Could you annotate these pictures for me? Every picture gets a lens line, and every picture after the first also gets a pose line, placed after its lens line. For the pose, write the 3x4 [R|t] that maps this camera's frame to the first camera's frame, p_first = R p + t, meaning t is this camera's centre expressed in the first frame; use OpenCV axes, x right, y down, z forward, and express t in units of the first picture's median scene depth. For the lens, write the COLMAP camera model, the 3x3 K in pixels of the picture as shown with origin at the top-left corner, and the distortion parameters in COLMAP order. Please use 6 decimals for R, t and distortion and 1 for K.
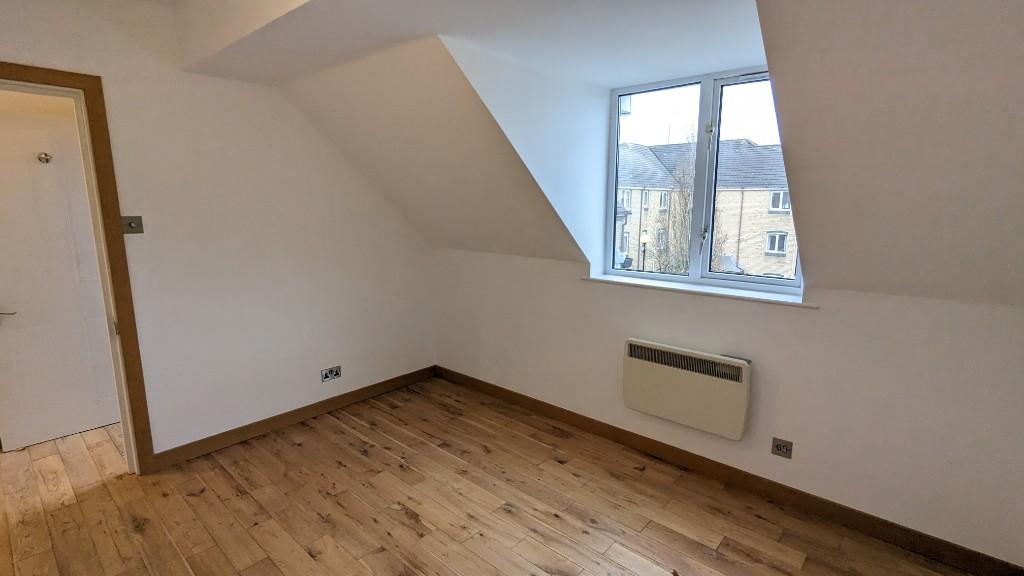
lens RADIAL K [[486.1, 0, 512.0], [0, 486.1, 288.0], [0, 0, 1]] dist [0.001856, 0.000730]
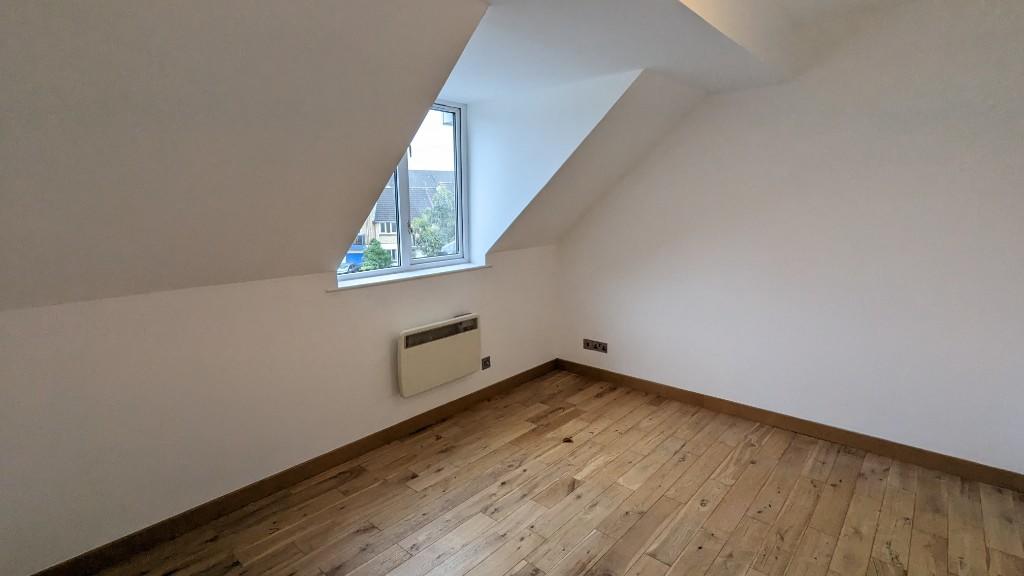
lens RADIAL K [[486.1, 0, 512.0], [0, 486.1, 288.0], [0, 0, 1]] dist [0.001856, 0.000730]
pose [[-0.004278, -0.177185, 0.984168, -0.817204], [0.187654, 0.966551, 0.174829, -0.132953], [-0.982226, 0.185431, 0.029115, 0.771453]]
